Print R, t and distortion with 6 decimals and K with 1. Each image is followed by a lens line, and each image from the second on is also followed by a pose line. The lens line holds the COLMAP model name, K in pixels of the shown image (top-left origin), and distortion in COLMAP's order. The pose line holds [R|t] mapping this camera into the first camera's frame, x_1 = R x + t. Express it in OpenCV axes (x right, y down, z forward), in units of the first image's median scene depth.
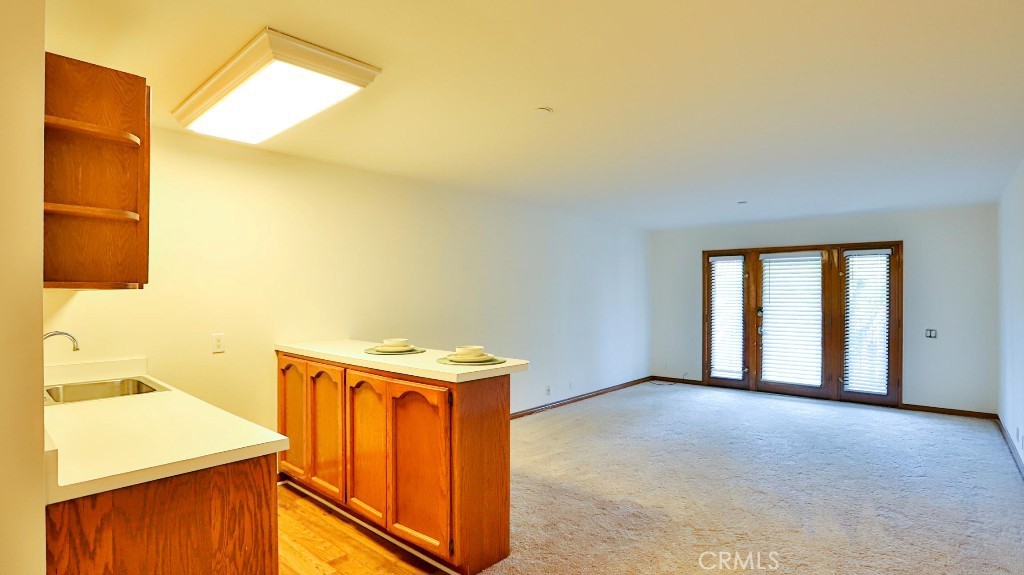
lens RADIAL K [[499.4, 0, 507.2], [0, 499.4, 292.7], [0, 0, 1]] dist [-0.057724, 0.023181]
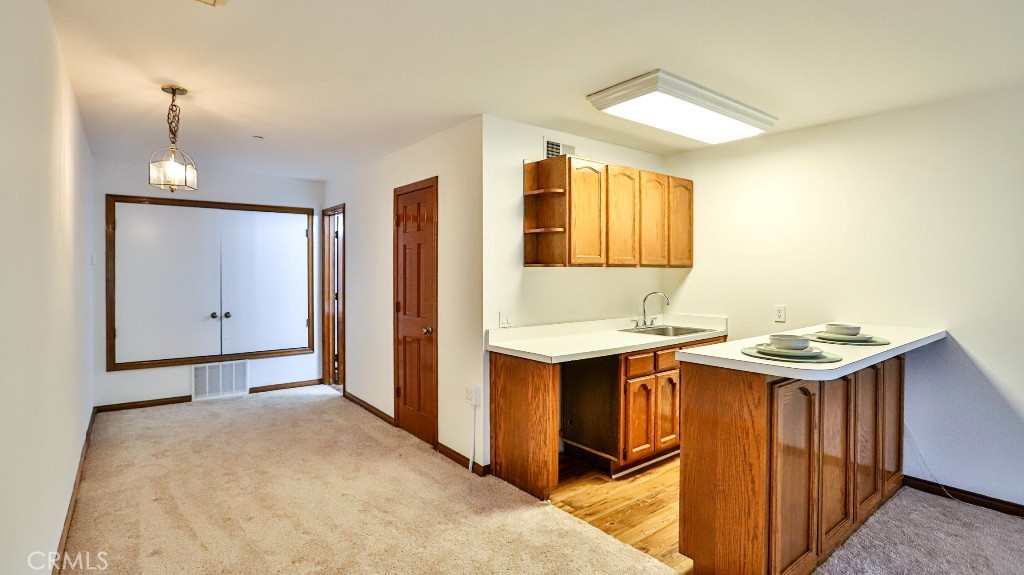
lens RADIAL K [[496.7, 0, 508.2], [0, 496.7, 276.3], [0, 0, 1]] dist [-0.047603, 0.018415]
pose [[-0.182665, 0.009250, -0.983132, 0.321694], [0.002730, 0.999957, 0.008901, 0.003348], [0.983171, -0.001058, -0.182682, 0.309619]]
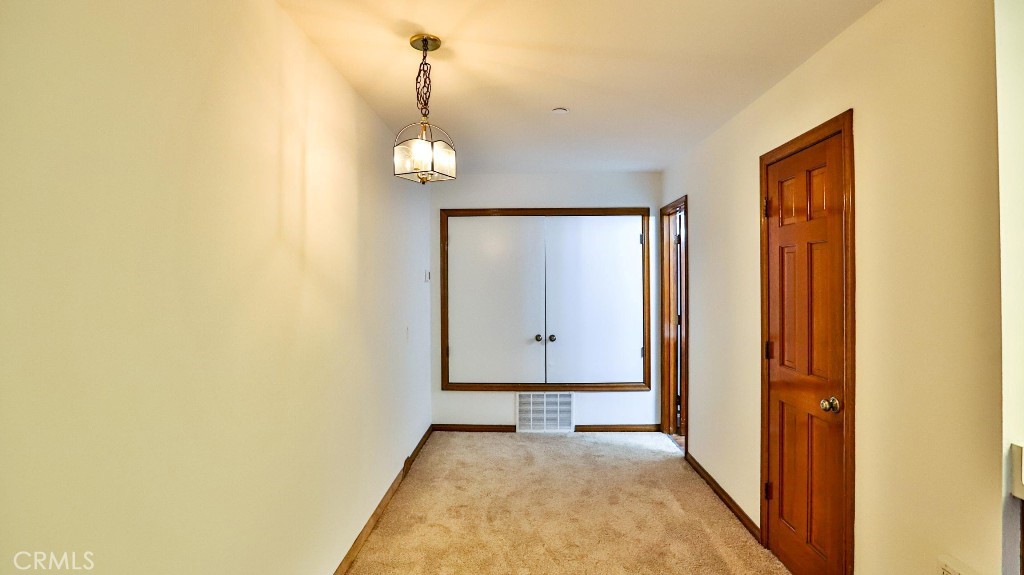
lens RADIAL K [[497.9, 0, 513.2], [0, 497.9, 280.2], [0, 0, 1]] dist [-0.055275, 0.023413]
pose [[-0.764256, 0.001924, -0.644910, 0.106545], [0.007461, 0.999955, -0.005858, -0.006052], [0.644869, -0.009288, -0.764236, 0.211851]]
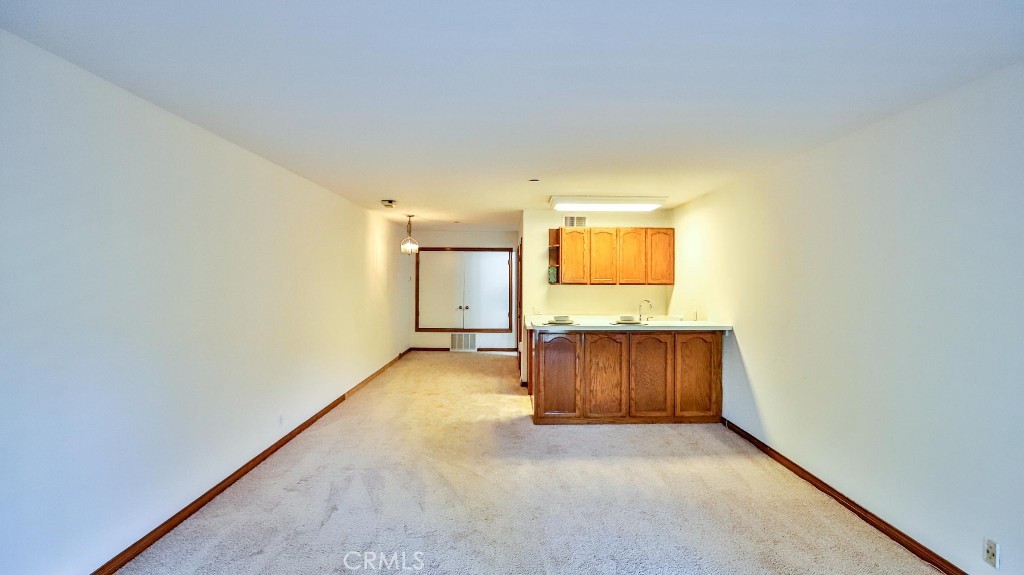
lens RADIAL K [[497.9, 0, 513.2], [0, 497.9, 280.2], [0, 0, 1]] dist [-0.055275, 0.023413]
pose [[-0.738230, -0.006092, -0.674522, 0.553533], [-0.004209, 0.999981, -0.004426, -0.005830], [0.674536, -0.000428, -0.738242, 0.961780]]
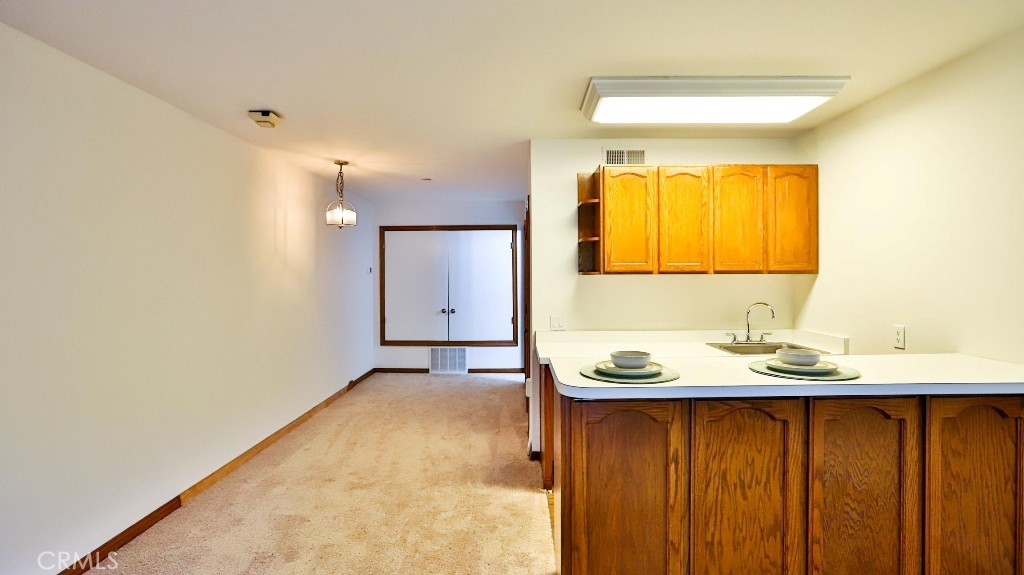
lens RADIAL K [[497.9, 0, 513.2], [0, 497.9, 280.2], [0, 0, 1]] dist [-0.055275, 0.023413]
pose [[-0.752664, 0.008644, -0.658348, 0.220433], [0.006136, 0.999962, 0.006113, 0.000360], [0.658376, 0.000561, -0.752689, 0.615091]]
